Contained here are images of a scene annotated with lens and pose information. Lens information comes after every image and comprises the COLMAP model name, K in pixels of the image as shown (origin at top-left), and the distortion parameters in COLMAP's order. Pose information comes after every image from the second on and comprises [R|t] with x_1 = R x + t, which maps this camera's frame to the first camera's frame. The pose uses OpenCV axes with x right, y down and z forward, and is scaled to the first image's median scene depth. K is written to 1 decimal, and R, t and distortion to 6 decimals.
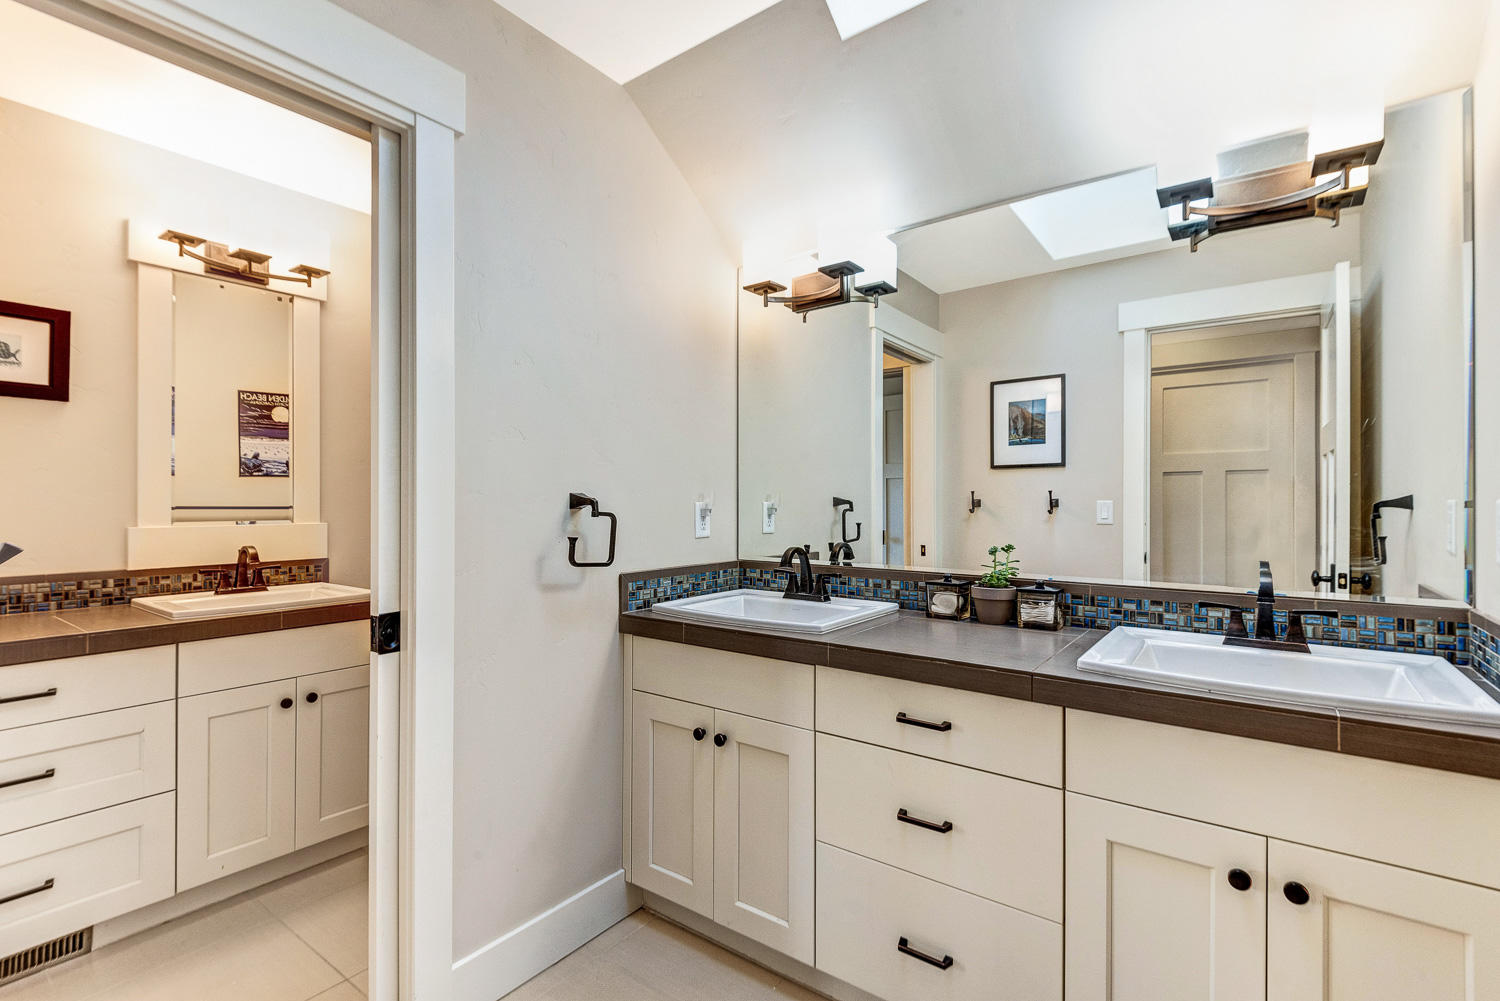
lens RADIAL K [[701.0, 0, 750.0], [0, 701.0, 500.5], [0, 0, 1]] dist [-0.000875, -0.001879]
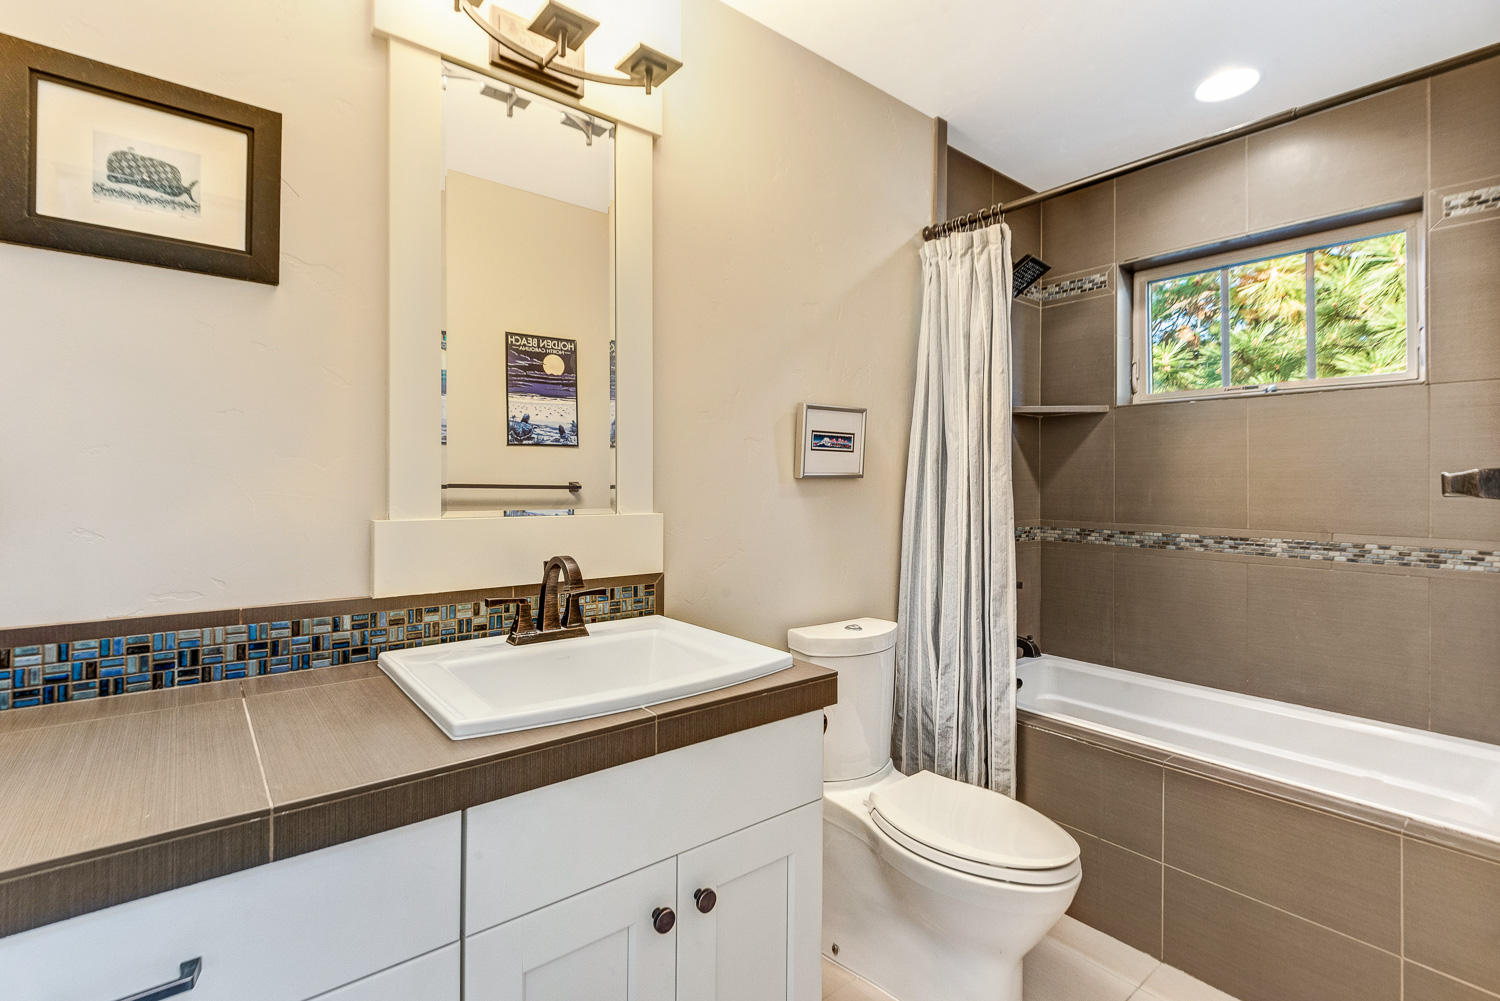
lens RADIAL K [[690.9, 0, 737.9], [0, 690.9, 486.0], [0, 0, 1]] dist [0.028748, -0.019547]
pose [[0.965743, 0.005032, -0.259453, -0.453467], [-0.004034, 0.999982, 0.004378, 0.008127], [0.259470, -0.003181, 0.965746, 0.525514]]
